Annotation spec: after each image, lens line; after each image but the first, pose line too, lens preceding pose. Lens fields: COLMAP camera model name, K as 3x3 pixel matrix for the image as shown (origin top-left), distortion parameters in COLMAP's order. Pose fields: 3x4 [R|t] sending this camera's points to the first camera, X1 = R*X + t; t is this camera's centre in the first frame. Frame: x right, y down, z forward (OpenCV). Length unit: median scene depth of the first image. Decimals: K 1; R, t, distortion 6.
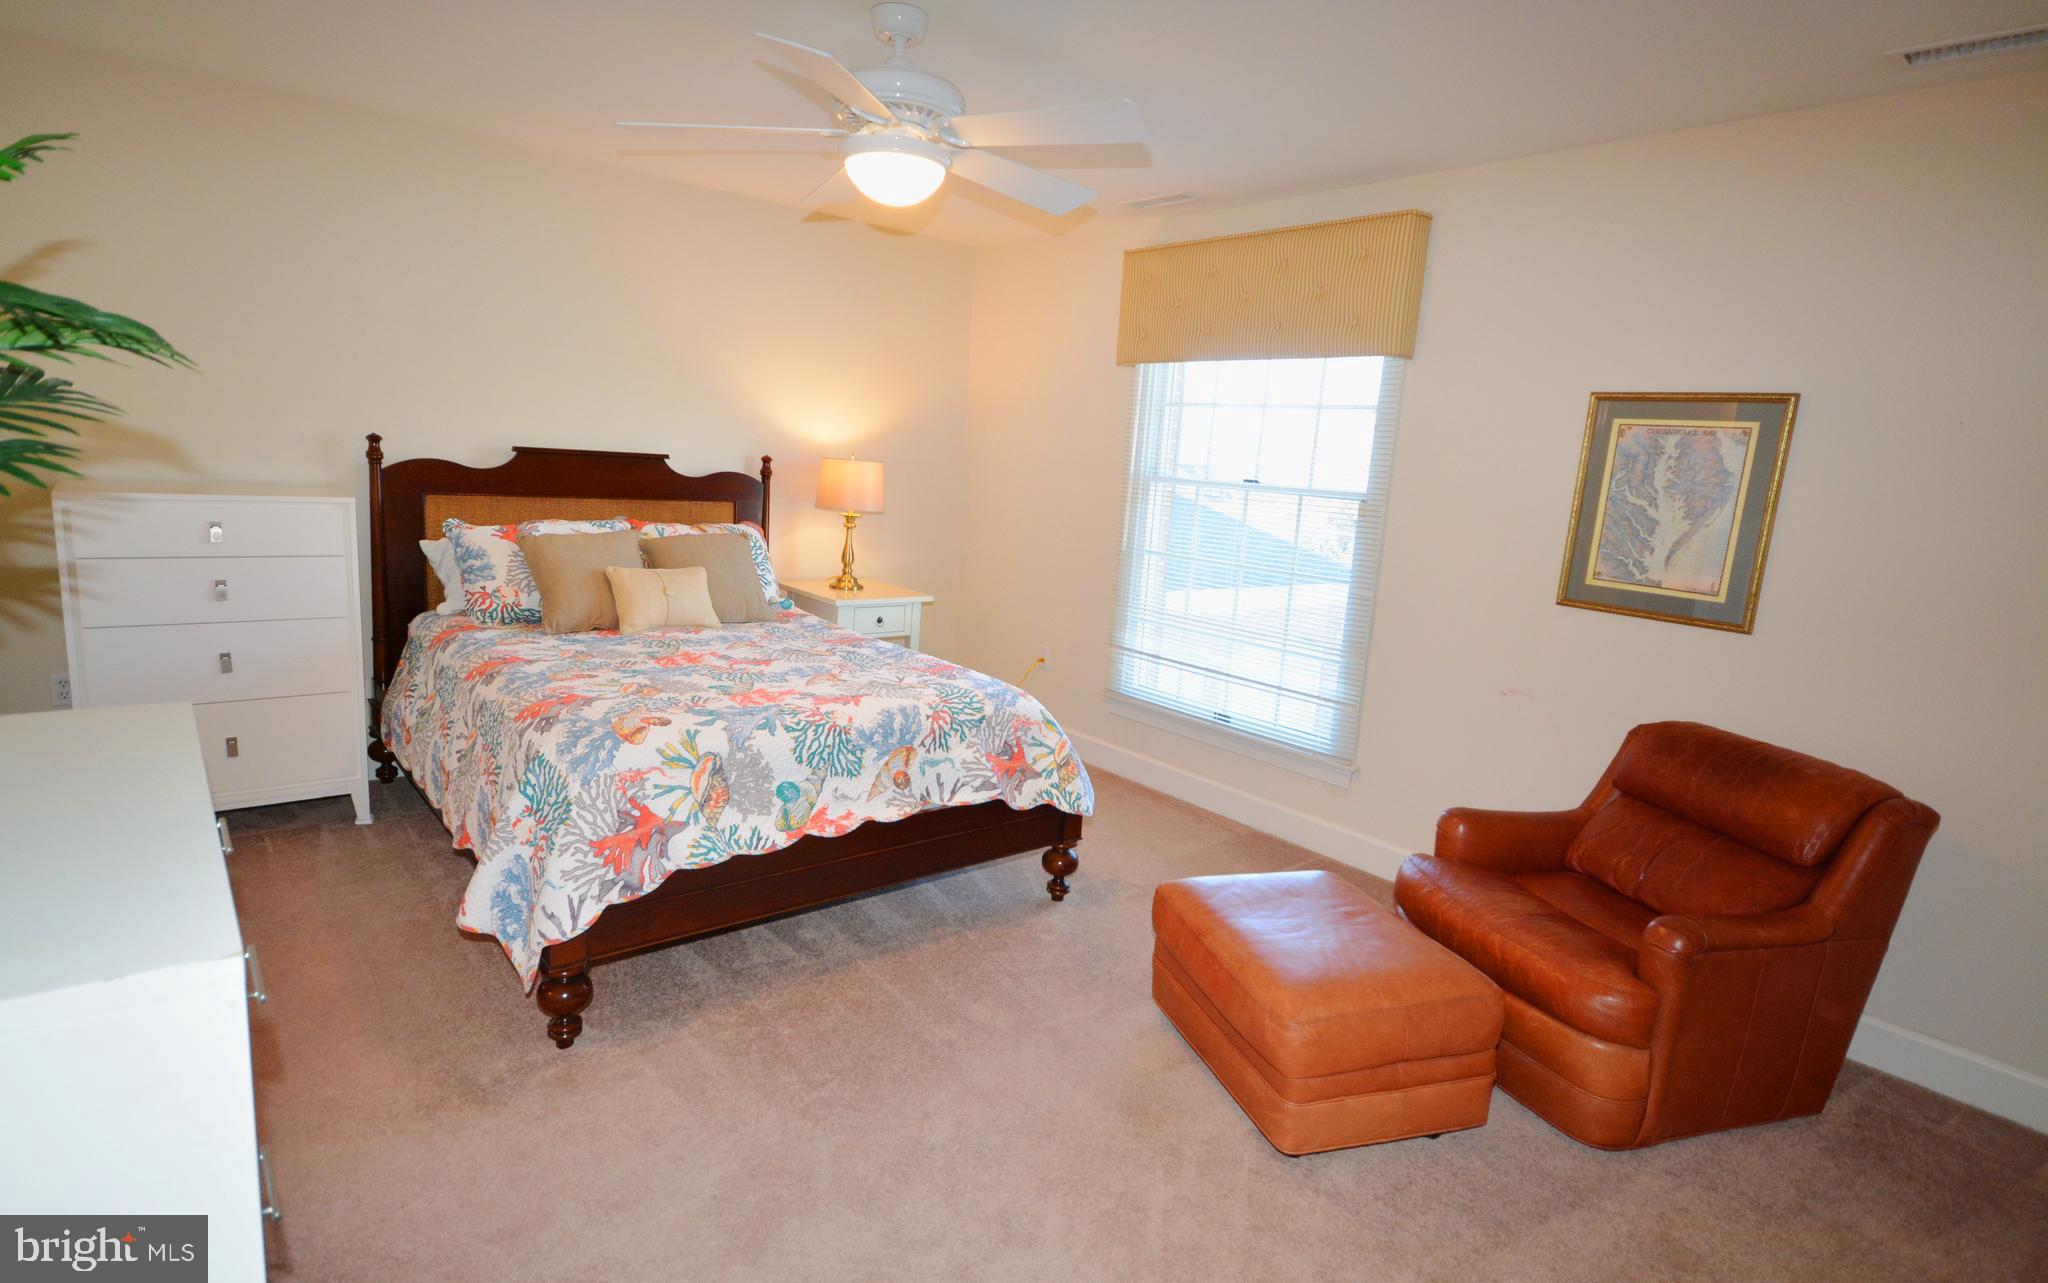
lens RADIAL K [[1029.9, 0, 1024.3], [0, 1029.9, 647.2], [0, 0, 1]] dist [0.003229, 0.000130]
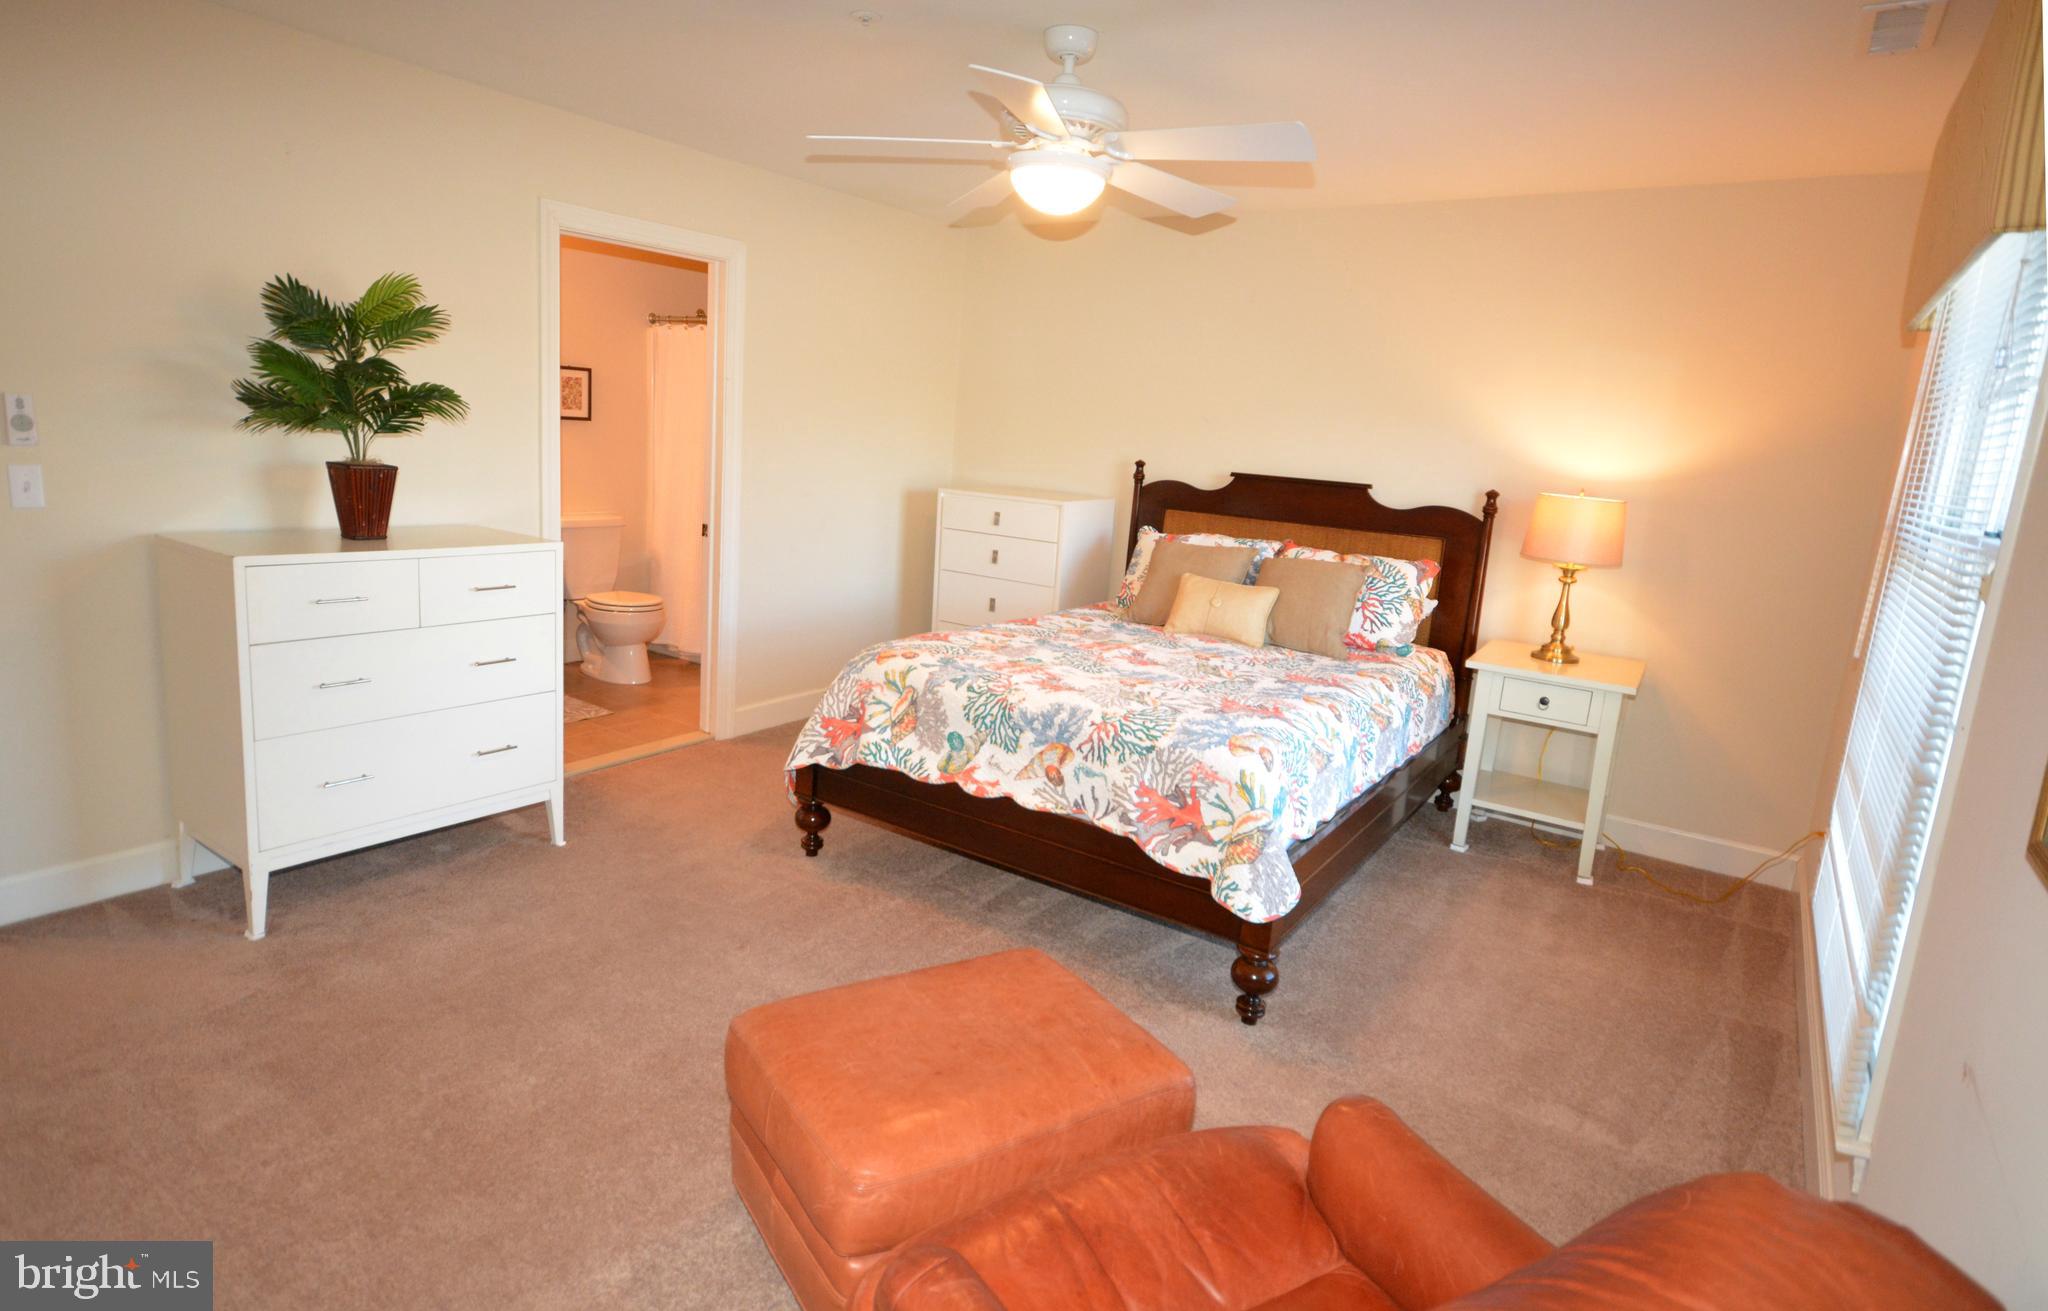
lens RADIAL K [[1111.3, 0, 1026.0], [0, 1111.3, 645.2], [0, 0, 1]] dist [-0.000209, 0.000054]
pose [[0.279823, 0.140318, -0.949742, 0.877068], [-0.226818, 0.970919, 0.076619, -0.070342], [0.932873, 0.193979, 0.303512, 0.619073]]
